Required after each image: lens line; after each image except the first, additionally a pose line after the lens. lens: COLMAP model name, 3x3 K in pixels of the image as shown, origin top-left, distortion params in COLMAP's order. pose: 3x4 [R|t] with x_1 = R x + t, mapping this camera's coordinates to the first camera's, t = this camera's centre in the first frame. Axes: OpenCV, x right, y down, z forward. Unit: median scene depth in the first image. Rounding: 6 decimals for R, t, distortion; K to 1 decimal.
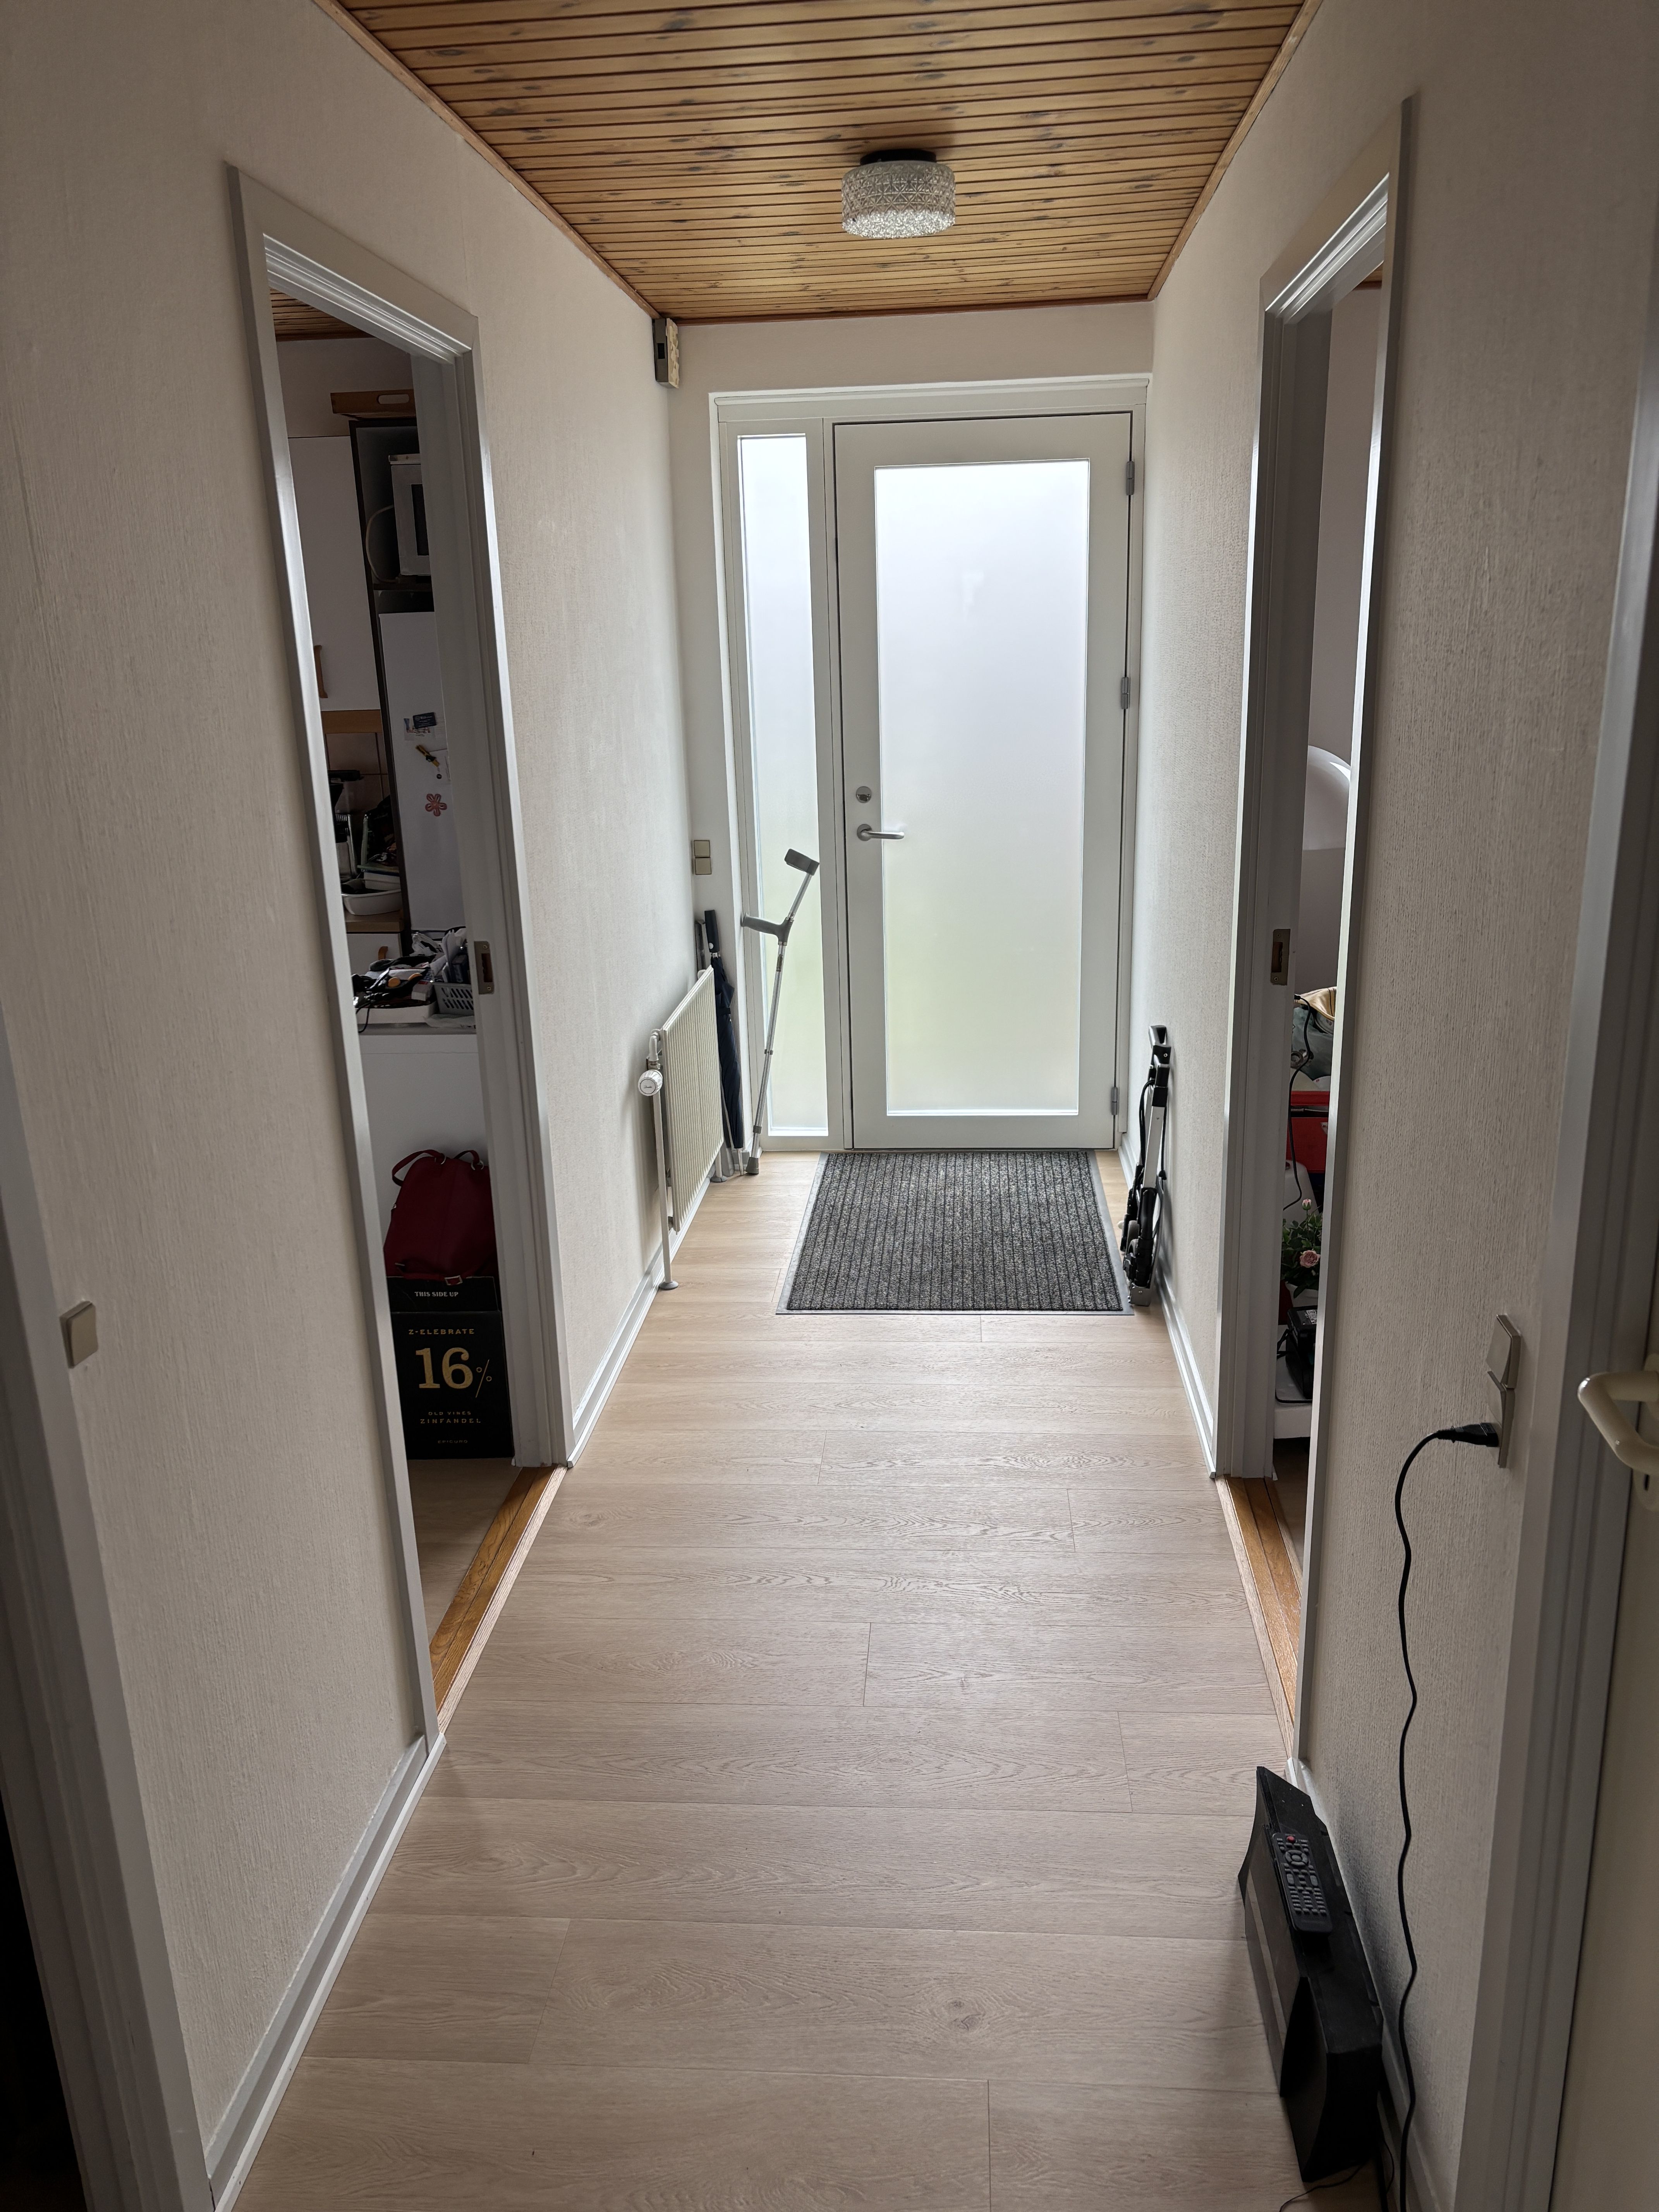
lens RADIAL K [[1666.8, 0, 828.4], [0, 1666.8, 1108.2], [0, 0, 1]] dist [-0.001137, -0.000306]
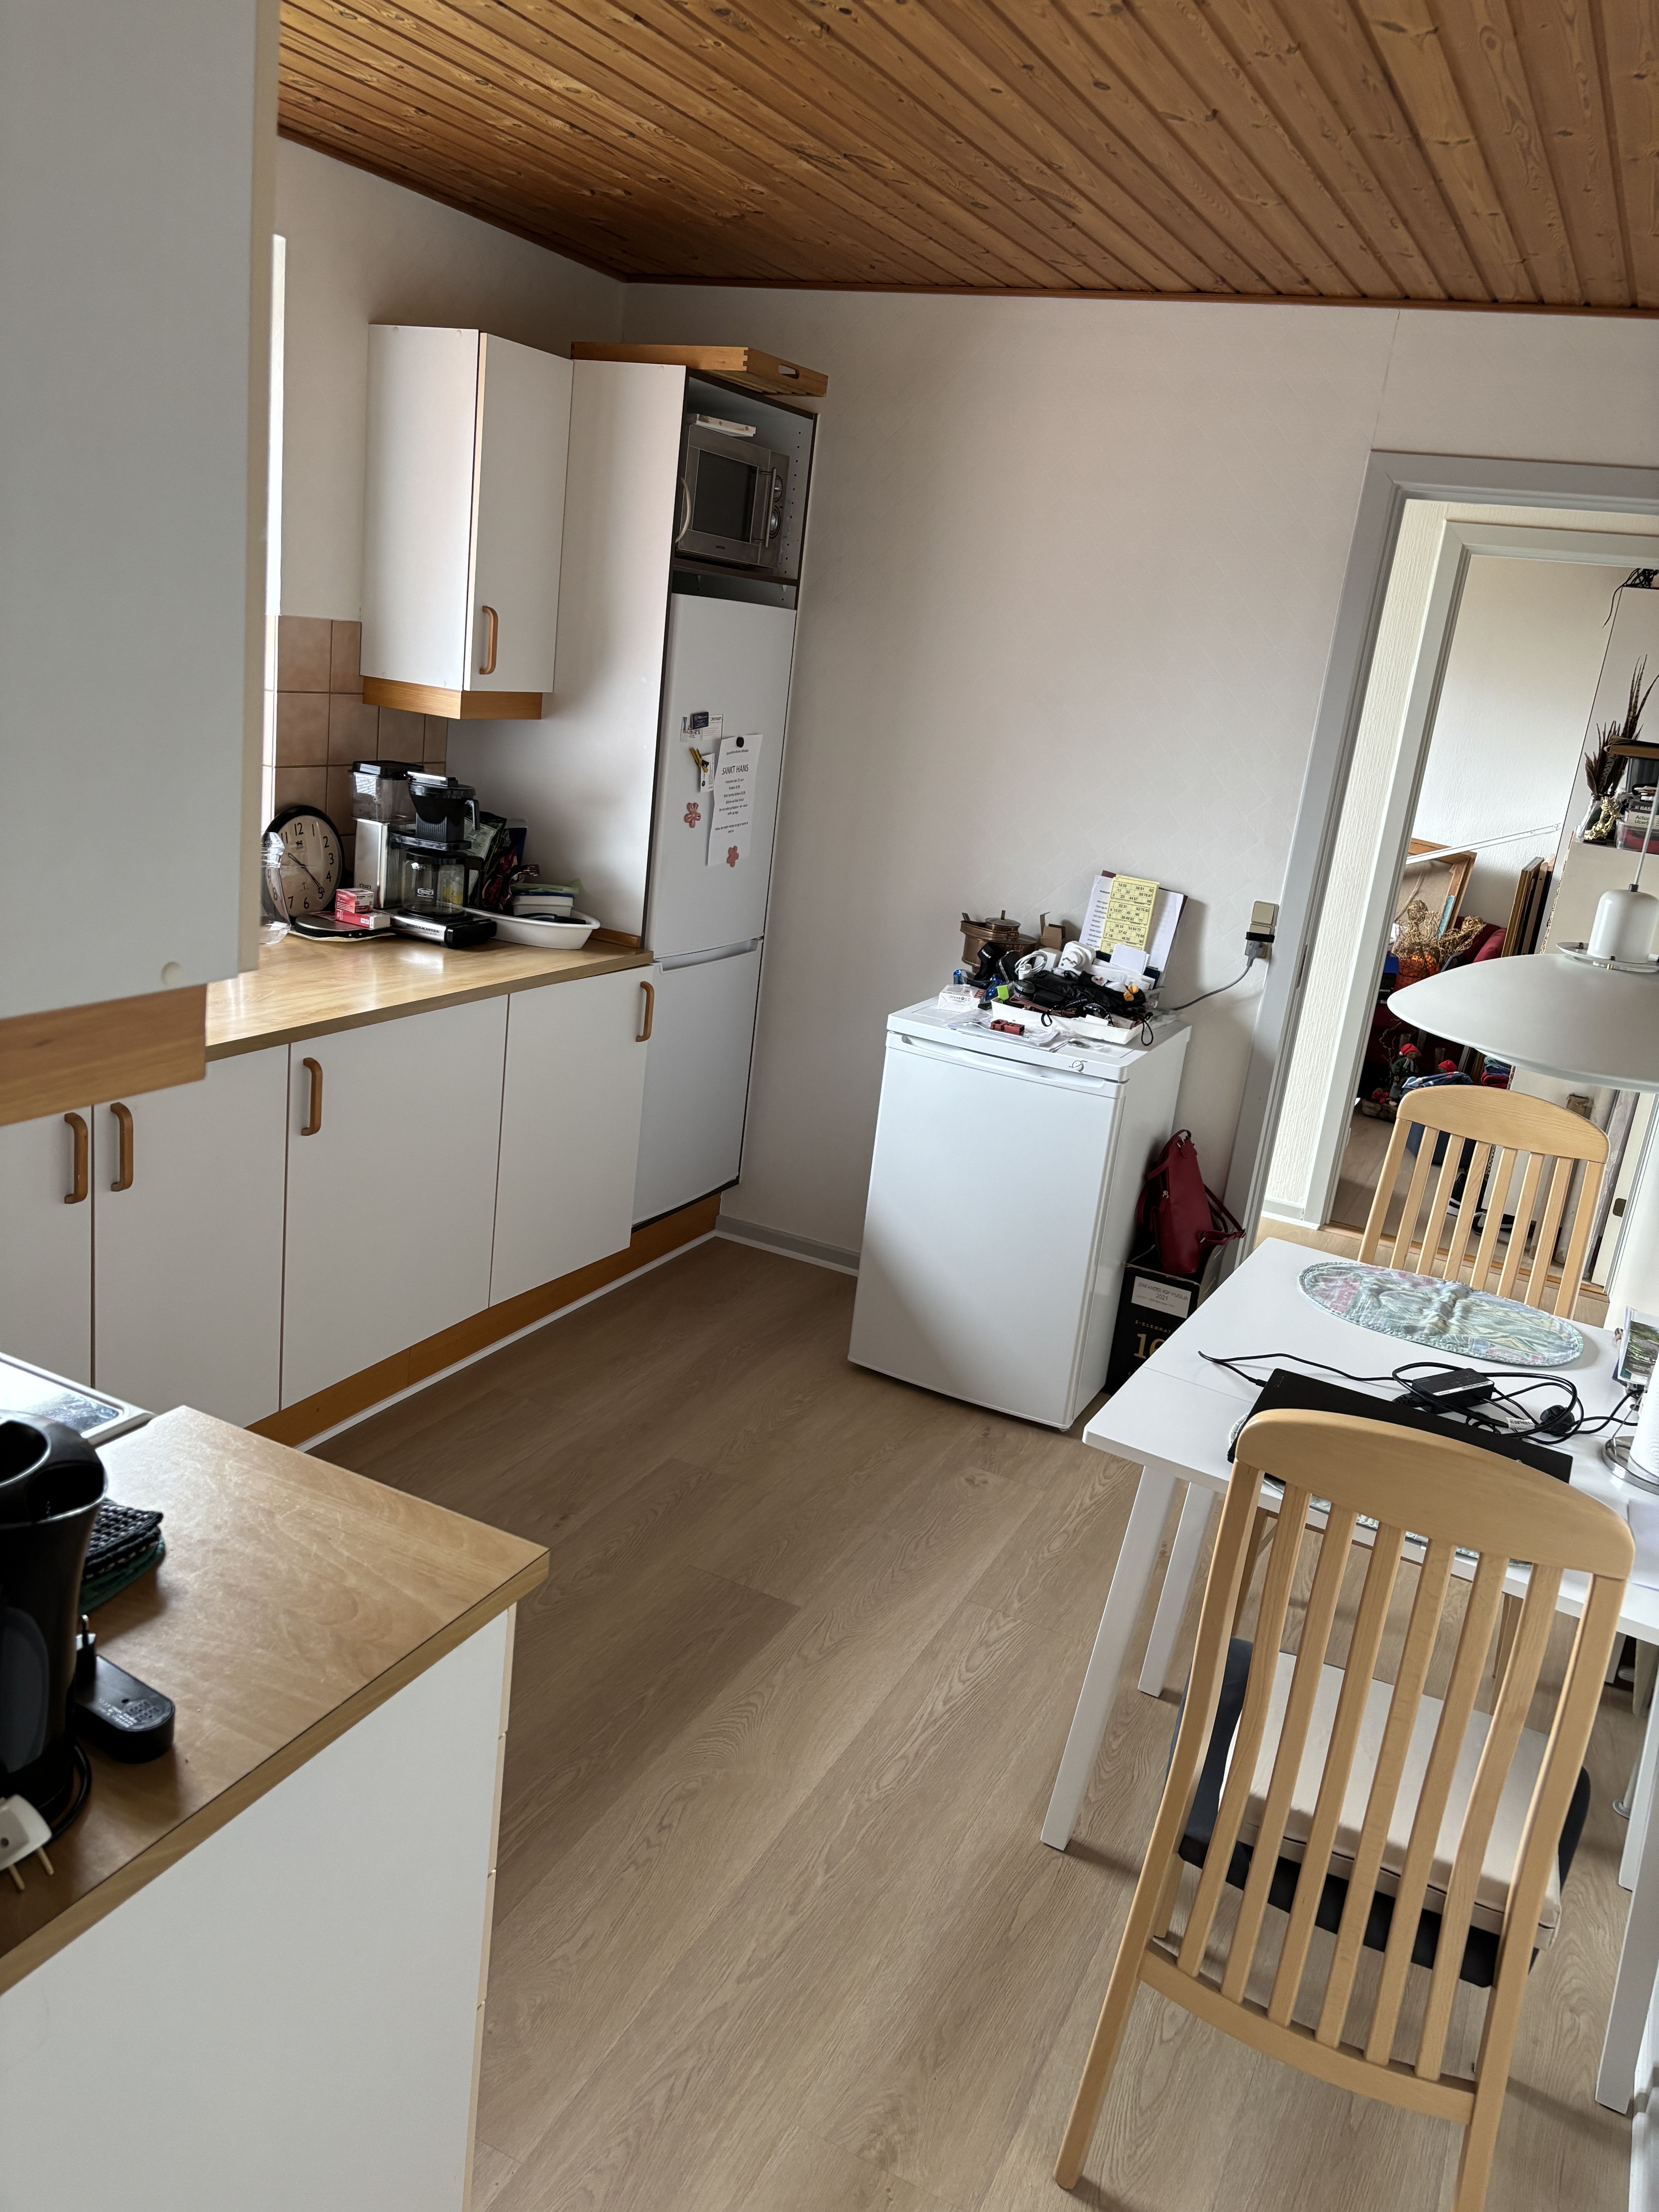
lens RADIAL K [[1666.8, 0, 829.7], [0, 1666.8, 1106.4], [0, 0, 1]] dist [-0.001137, -0.000306]
pose [[0.370468, -0.187093, 0.909807, -1.054104], [0.134988, 0.979950, 0.146551, -0.152007], [-0.918984, 0.068520, 0.388295, 0.607454]]
